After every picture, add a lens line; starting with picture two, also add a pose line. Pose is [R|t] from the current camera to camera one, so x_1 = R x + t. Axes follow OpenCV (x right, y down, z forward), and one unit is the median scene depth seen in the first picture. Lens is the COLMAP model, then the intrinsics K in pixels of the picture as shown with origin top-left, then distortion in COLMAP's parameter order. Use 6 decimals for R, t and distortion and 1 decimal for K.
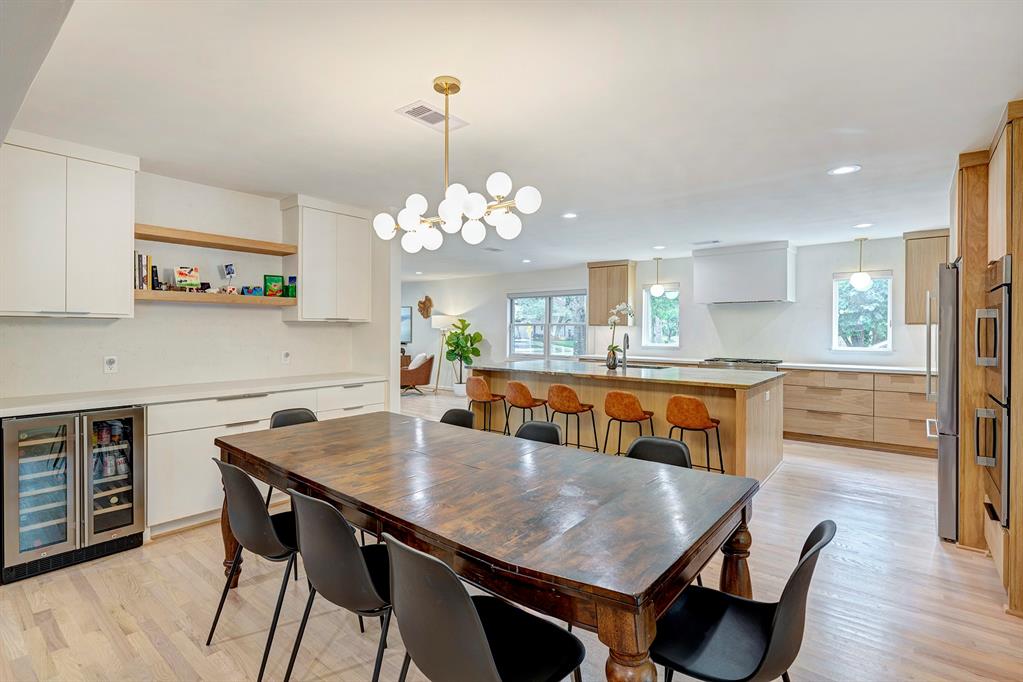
lens RADIAL K [[484.6, 0, 508.5], [0, 484.6, 334.3], [0, 0, 1]] dist [-0.000956, -0.000545]
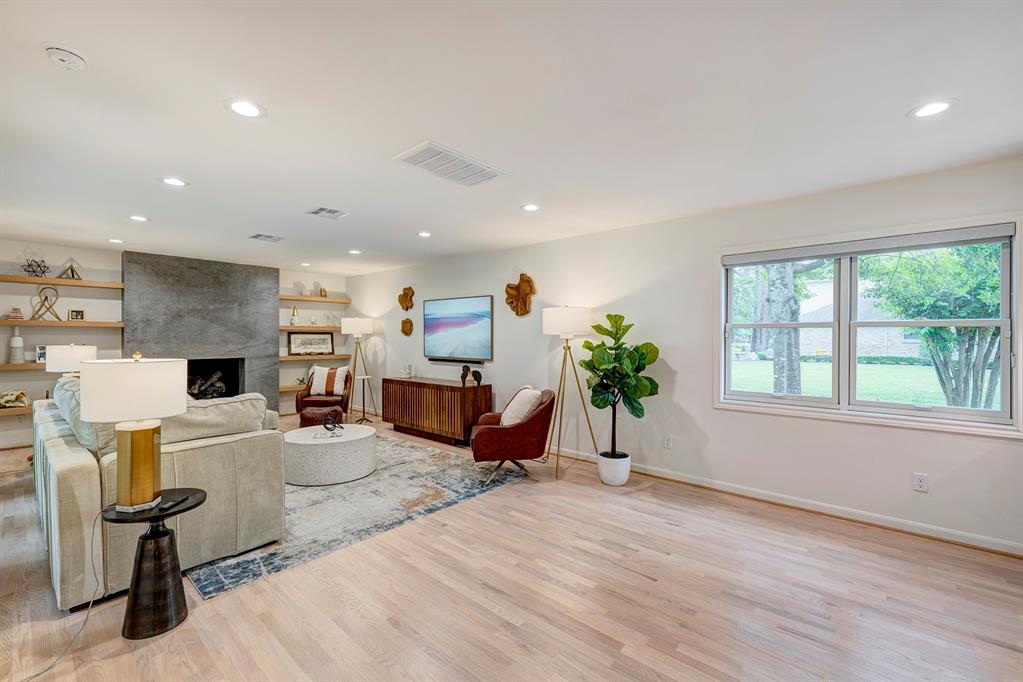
lens RADIAL K [[441.6, 0, 508.6], [0, 441.6, 343.8], [0, 0, 1]] dist [0.000295, 0.000331]
pose [[0.996666, -0.000515, -0.081586, -0.173341], [0.001012, 0.999981, 0.006054, -0.006810], [0.081582, -0.006117, 0.996648, 0.617044]]
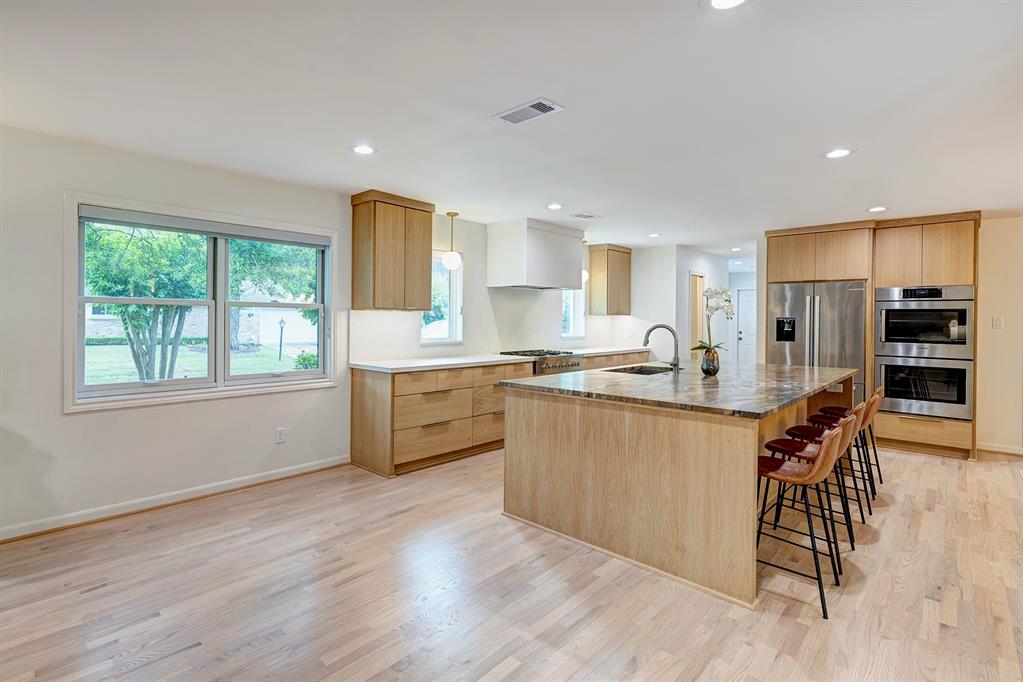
lens RADIAL K [[484.6, 0, 458.3], [0, 484.6, 321.3], [0, 0, 1]] dist [-0.000956, -0.000545]
pose [[0.145533, -0.005115, 0.989340, -0.290727], [0.000892, 0.999987, 0.005039, -0.007050], [-0.989353, 0.000149, 0.145535, 0.731830]]
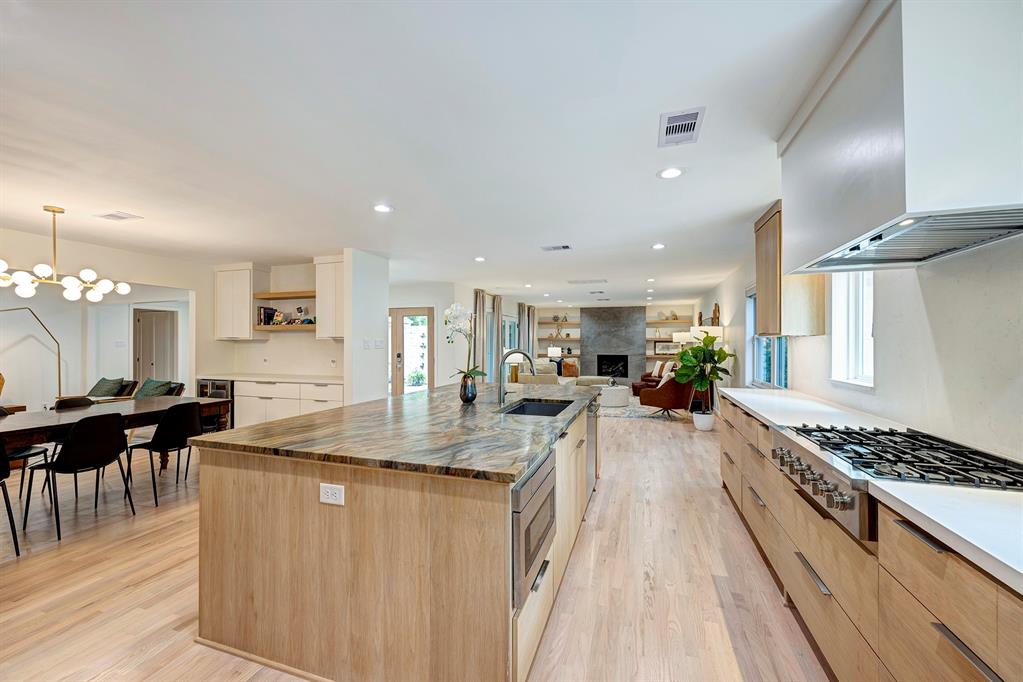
lens RADIAL K [[423.9, 0, 508.3], [0, 423.9, 343.1], [0, 0, 1]] dist [-0.003730, 0.000030]
pose [[0.328808, -0.005123, -0.944383, 0.462555], [-0.007551, 0.999939, -0.008054, -0.004027], [0.944367, 0.009779, 0.328749, 0.507863]]
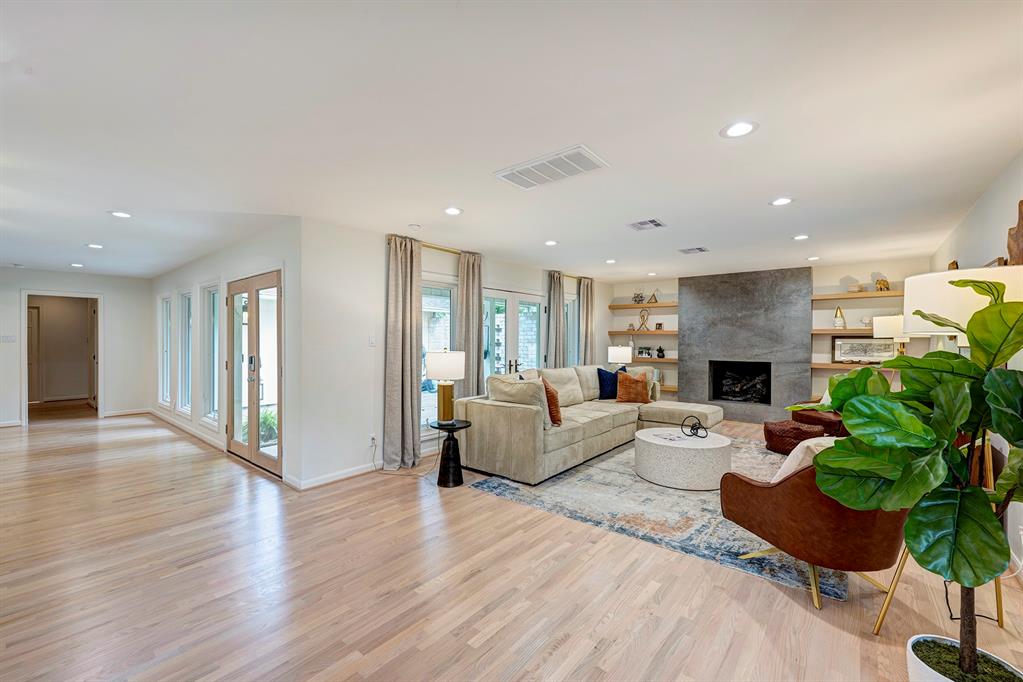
lens RADIAL K [[423.9, 0, 511.1], [0, 423.9, 340.6], [0, 0, 1]] dist [-0.003730, 0.000030]
pose [[-0.045836, -0.003139, -0.998944, 0.051749], [-0.013523, 0.999905, -0.002522, -0.008146], [0.998857, 0.013393, -0.045874, 0.898528]]
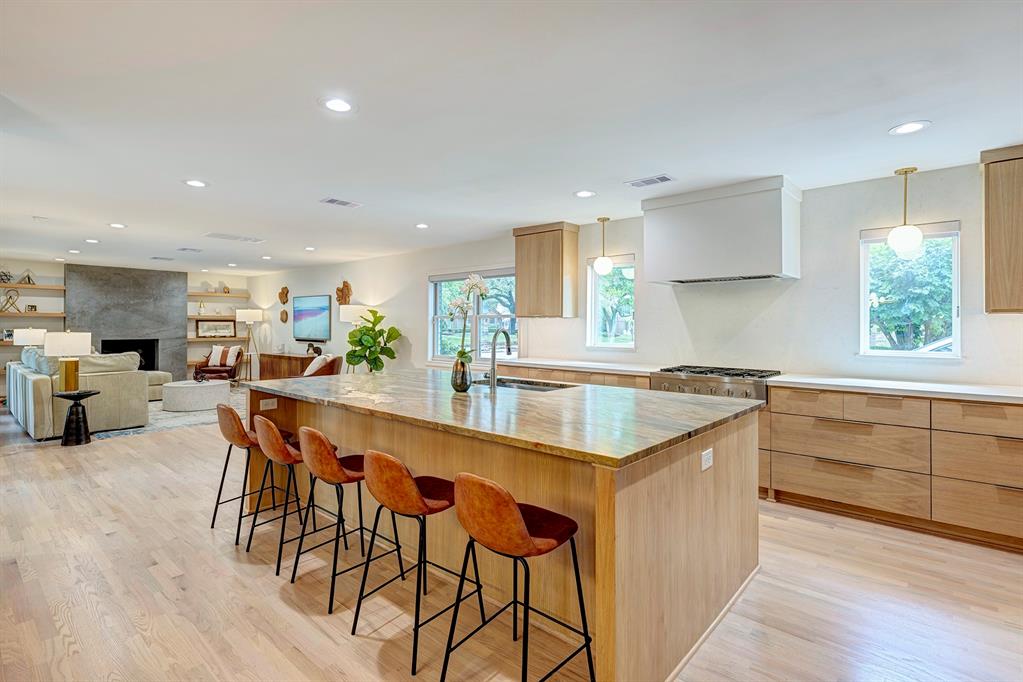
lens RADIAL K [[484.6, 0, 534.0], [0, 484.6, 325.1], [0, 0, 1]] dist [-0.000956, -0.000545]
pose [[0.999494, -0.001880, -0.031767, 0.194844], [0.001623, 0.999966, -0.008125, -0.000932], [0.031782, 0.008069, 0.999462, 0.264032]]
